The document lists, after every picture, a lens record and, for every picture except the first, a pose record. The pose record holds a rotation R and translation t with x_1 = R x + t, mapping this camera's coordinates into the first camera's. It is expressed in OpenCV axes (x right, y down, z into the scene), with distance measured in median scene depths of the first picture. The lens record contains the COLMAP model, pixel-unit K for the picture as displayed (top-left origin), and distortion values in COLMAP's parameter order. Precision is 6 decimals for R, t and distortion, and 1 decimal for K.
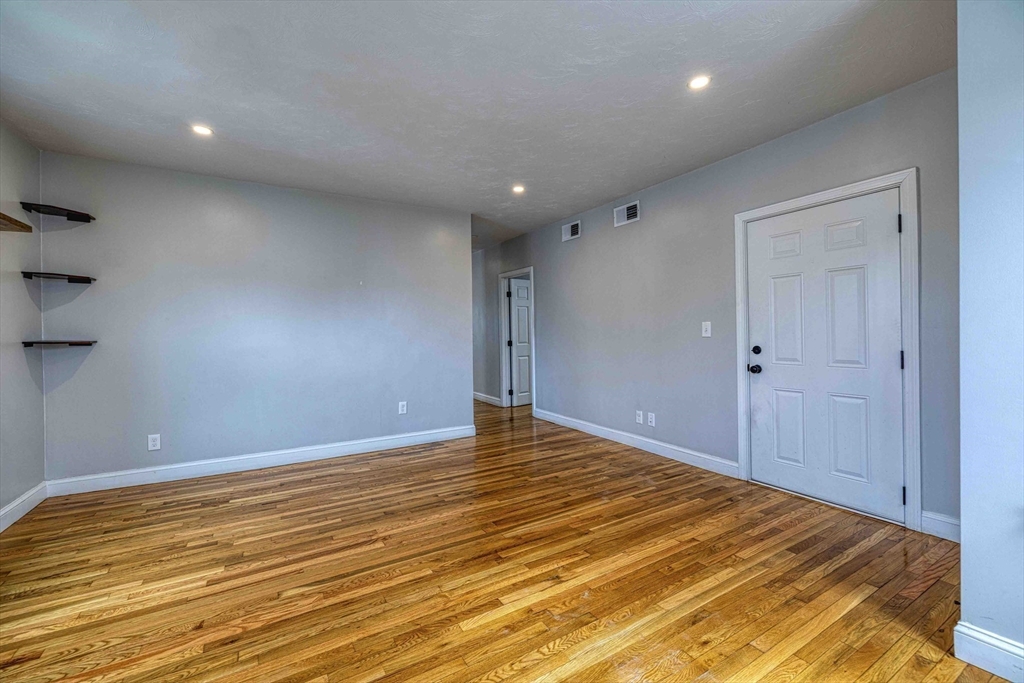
lens RADIAL K [[426.6, 0, 510.1], [0, 426.6, 335.0], [0, 0, 1]] dist [0.001495, 0.000104]
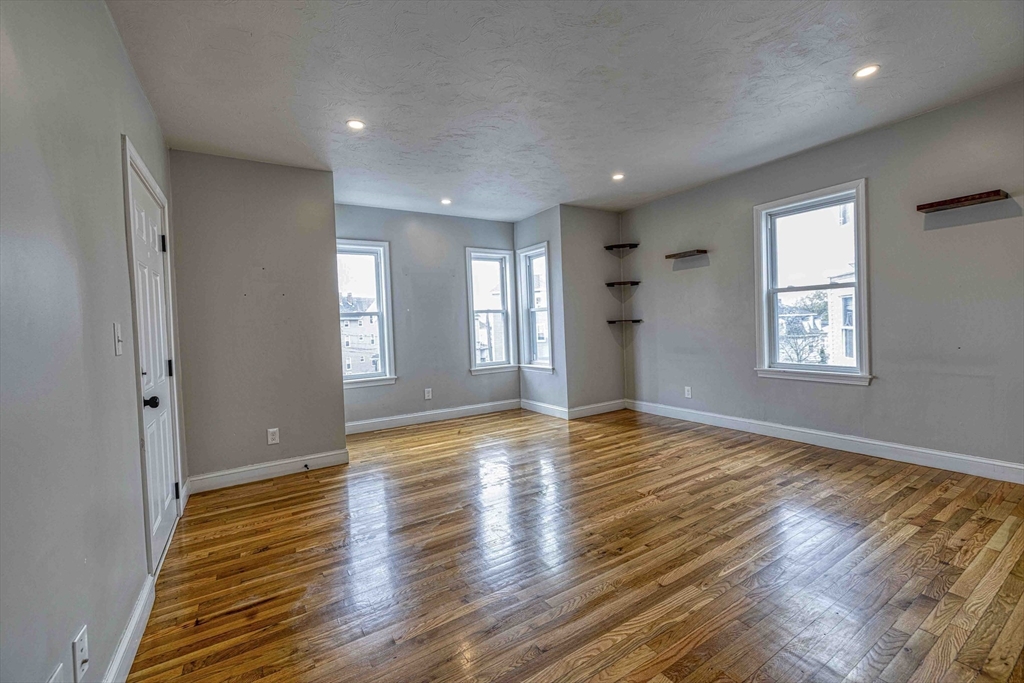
lens RADIAL K [[426.6, 0, 510.1], [0, 426.6, 335.0], [0, 0, 1]] dist [0.001495, 0.000104]
pose [[-0.998163, 0.056768, -0.021159, 0.066701], [0.056073, 0.997910, 0.032115, -0.012098], [0.022938, 0.030870, -0.999260, 2.153637]]
